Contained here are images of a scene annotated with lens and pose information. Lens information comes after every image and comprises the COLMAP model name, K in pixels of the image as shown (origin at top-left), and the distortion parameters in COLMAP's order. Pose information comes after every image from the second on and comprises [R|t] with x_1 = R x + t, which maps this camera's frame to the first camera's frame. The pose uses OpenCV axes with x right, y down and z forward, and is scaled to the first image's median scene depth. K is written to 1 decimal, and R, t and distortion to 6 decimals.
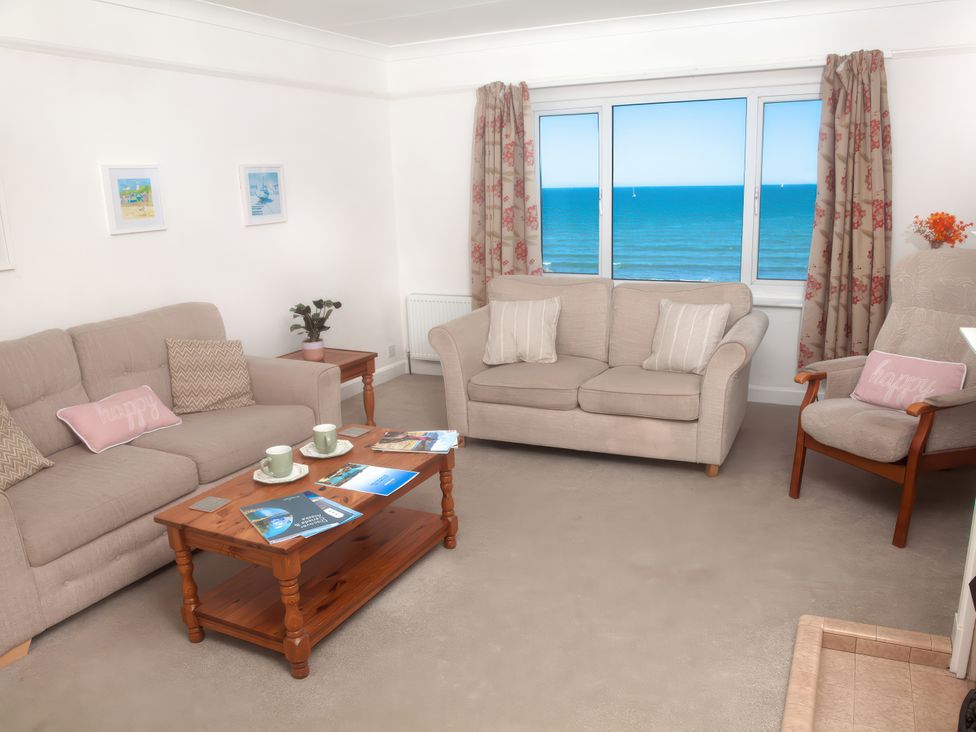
lens RADIAL K [[782.7, 0, 503.6], [0, 782.7, 367.0], [0, 0, 1]] dist [-0.097413, 0.079887]
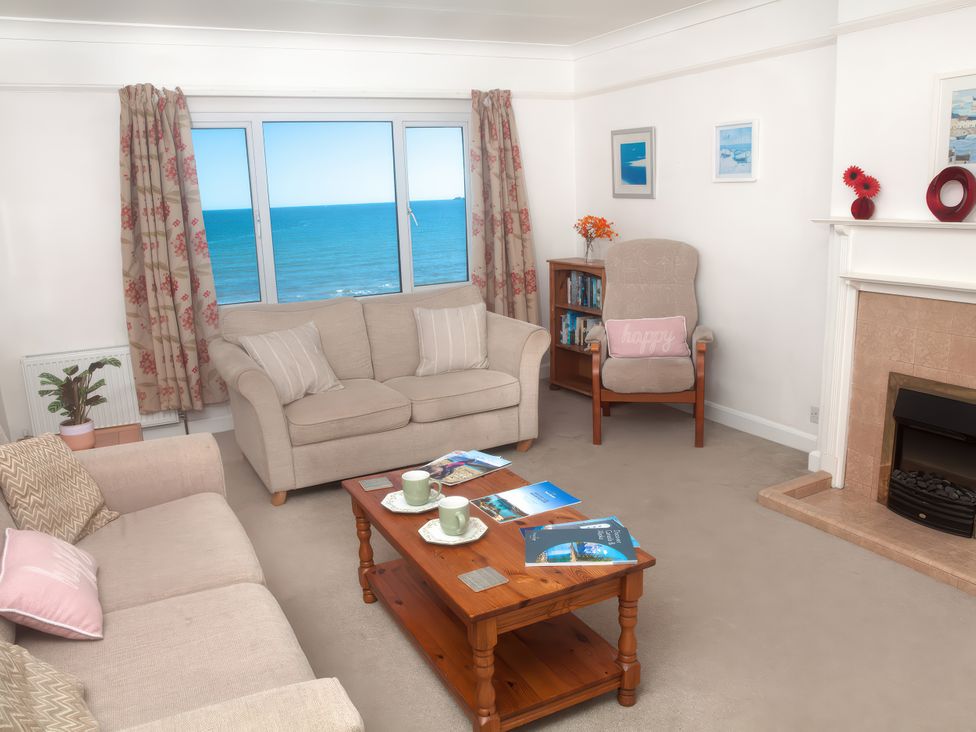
lens RADIAL K [[782.7, 0, 503.6], [0, 782.7, 367.0], [0, 0, 1]] dist [-0.097413, 0.079887]
pose [[0.597607, -0.168235, 0.783940, -0.549046], [0.202226, 0.977755, 0.055669, -0.043024], [-0.775867, 0.125265, 0.618335, 0.263294]]
